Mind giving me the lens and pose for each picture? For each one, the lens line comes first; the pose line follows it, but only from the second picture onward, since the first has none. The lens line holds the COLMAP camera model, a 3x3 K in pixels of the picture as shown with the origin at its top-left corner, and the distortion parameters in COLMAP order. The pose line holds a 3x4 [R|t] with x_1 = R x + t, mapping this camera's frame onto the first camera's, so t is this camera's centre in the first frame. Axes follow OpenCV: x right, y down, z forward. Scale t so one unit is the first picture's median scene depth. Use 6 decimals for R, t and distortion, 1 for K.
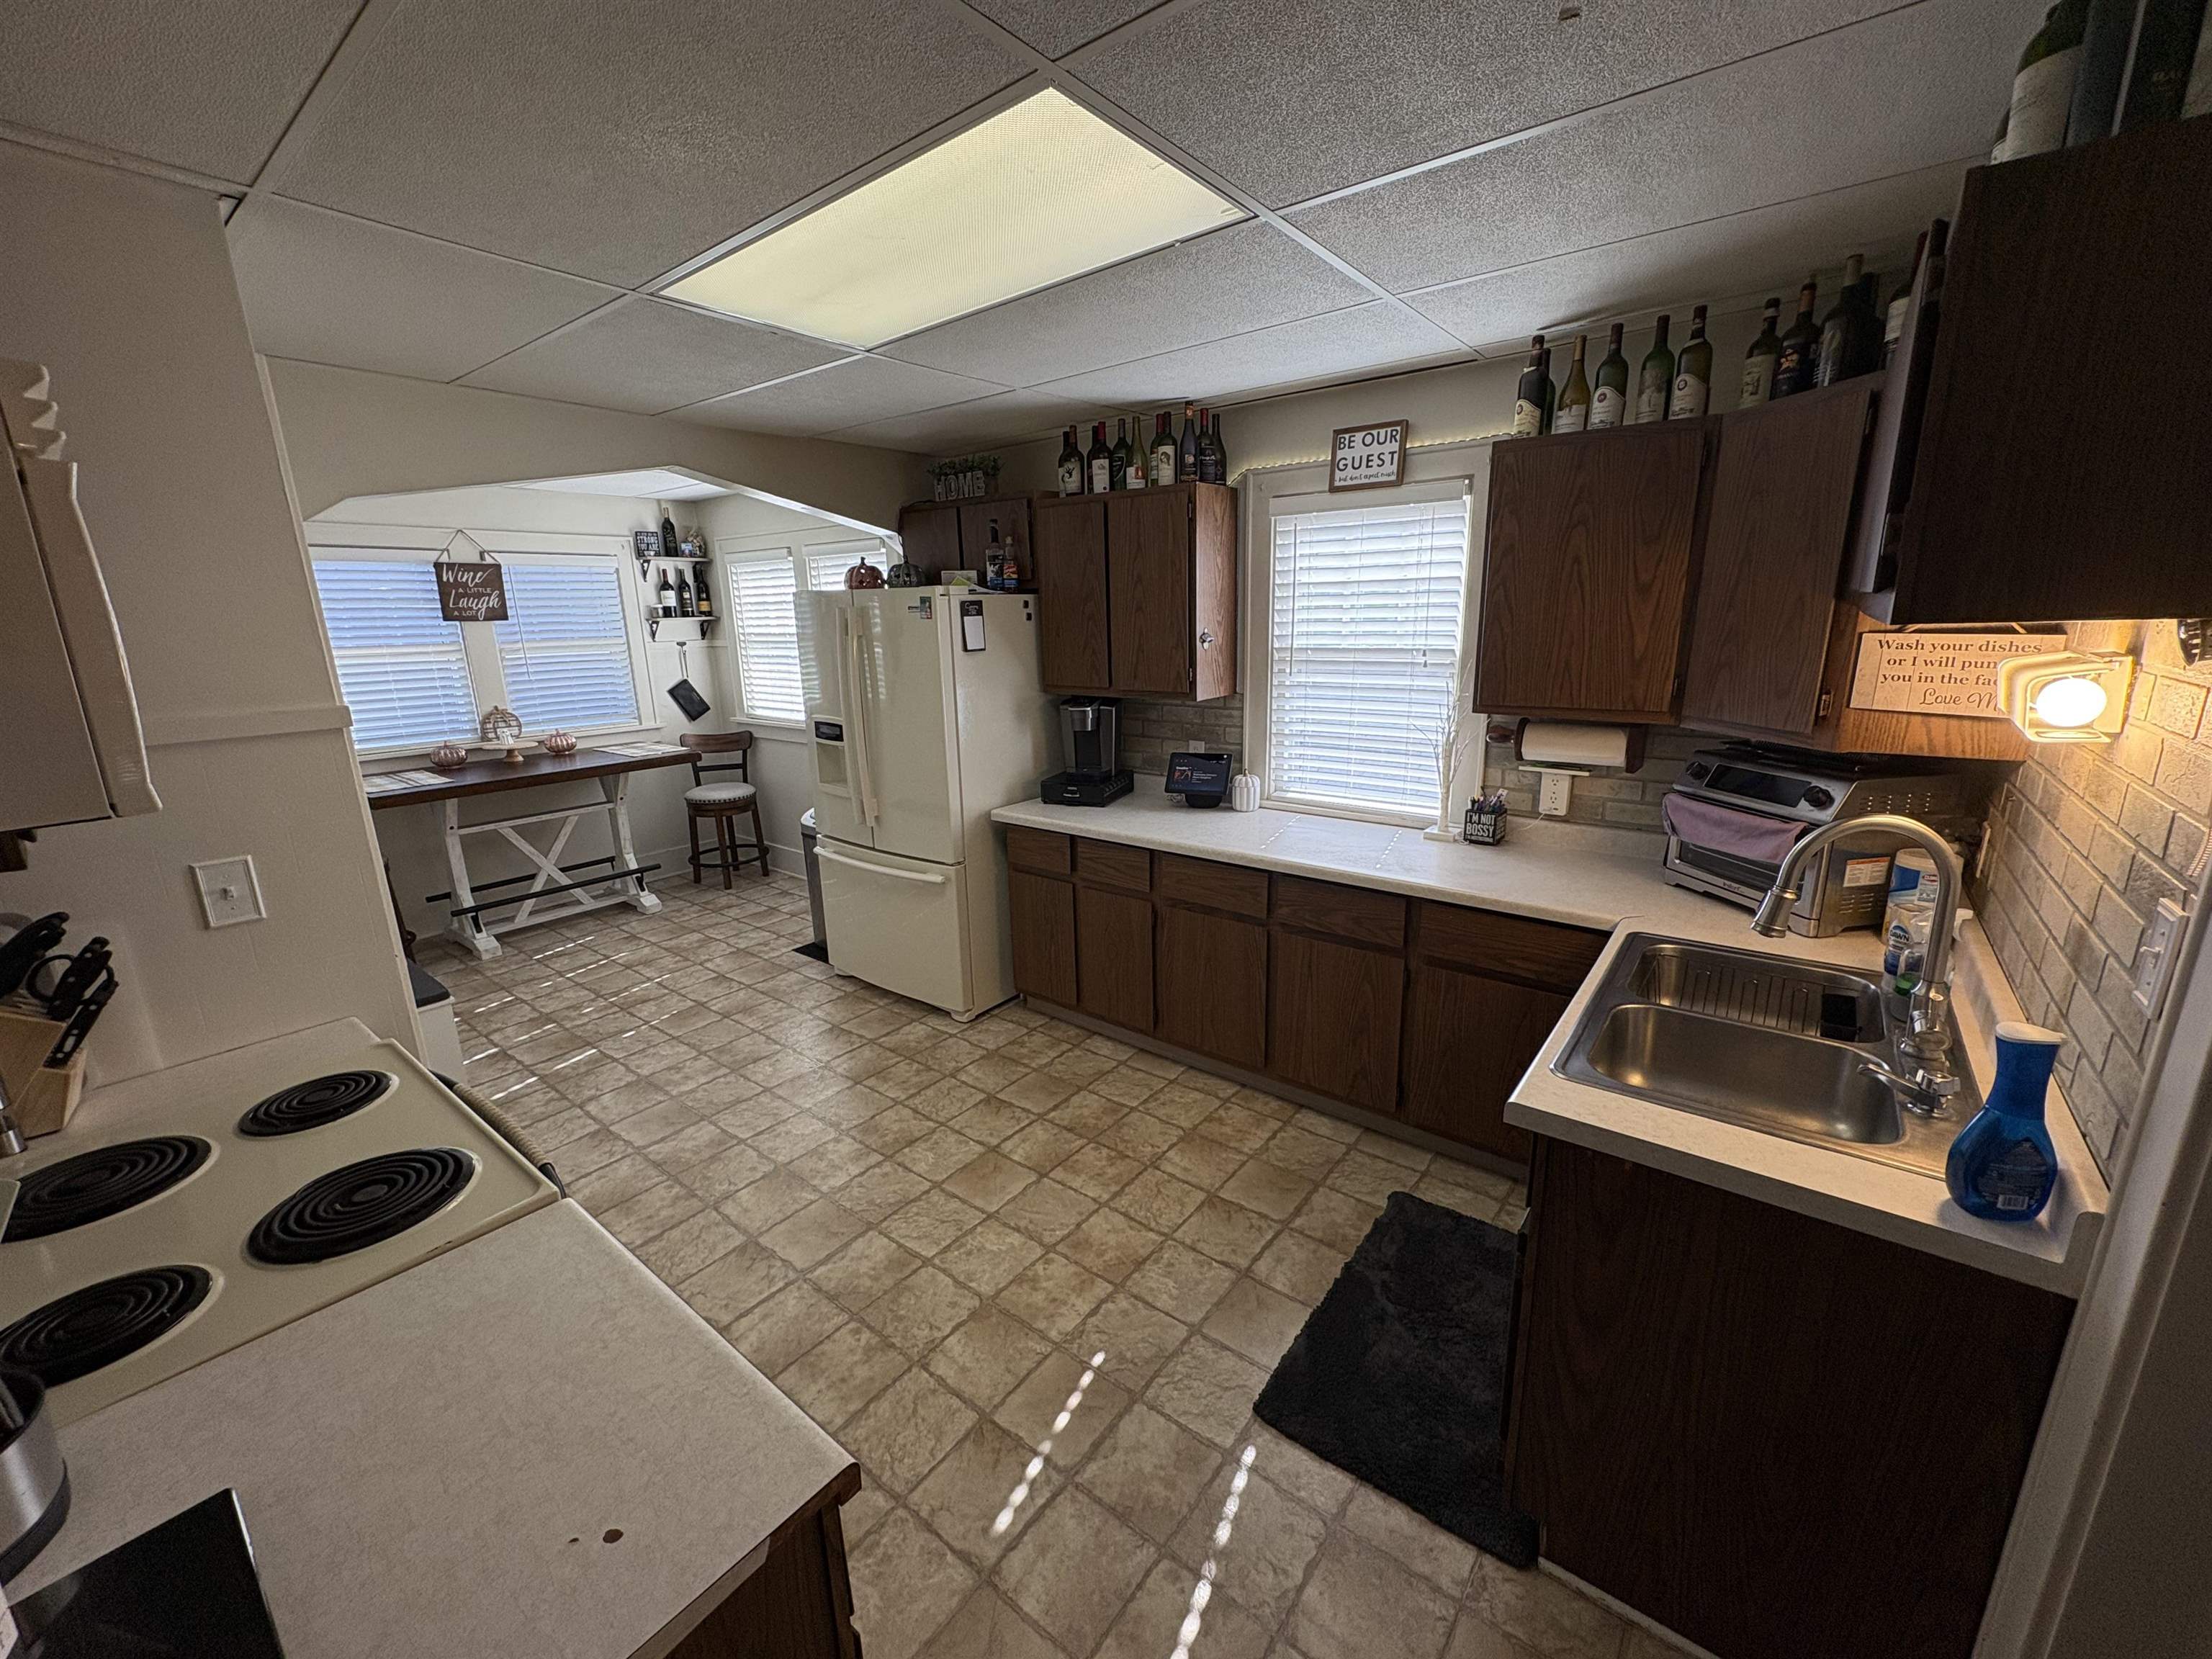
lens RADIAL K [[887.0, 0, 1113.8], [0, 887.0, 831.7], [0, 0, 1]] dist [0.006975, -0.000068]
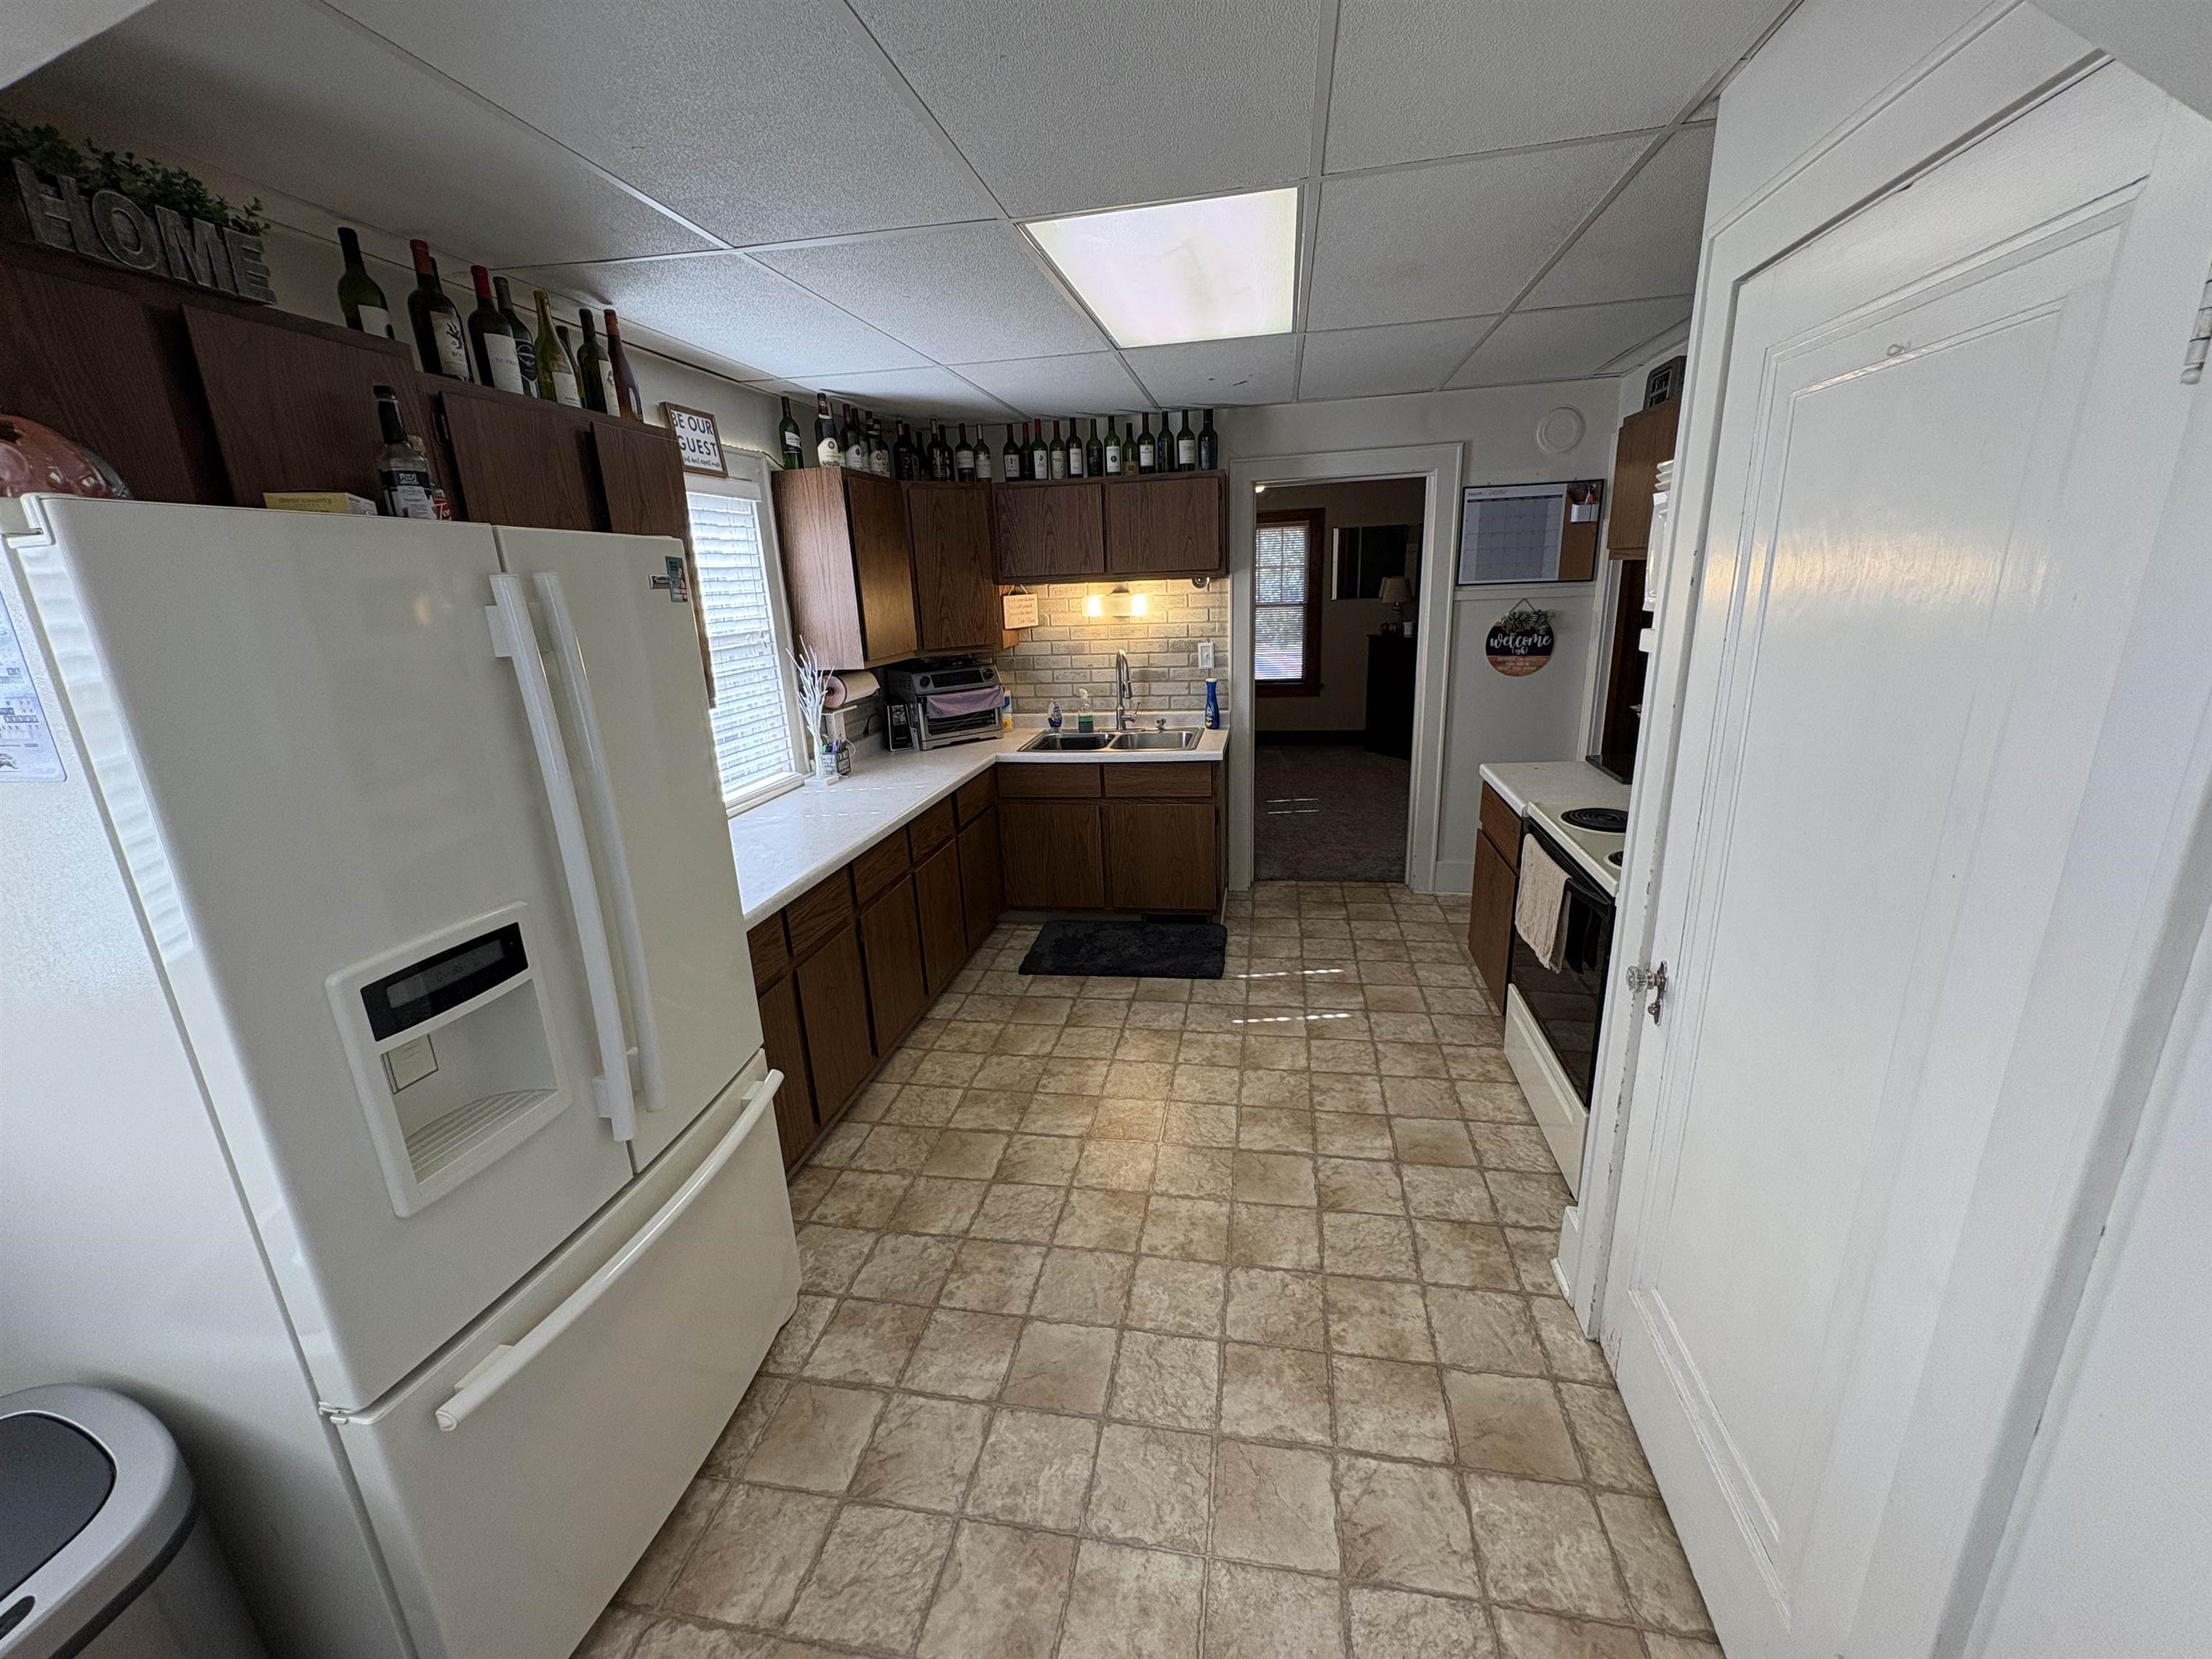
lens RADIAL K [[887.0, 0, 1107.6], [0, 887.0, 829.4], [0, 0, 1]] dist [0.006975, -0.000068]
pose [[-0.462610, -0.205367, 0.862448, -1.018119], [0.265803, 0.895921, 0.355913, -0.312049], [-0.845778, 0.393890, -0.359875, 1.337012]]
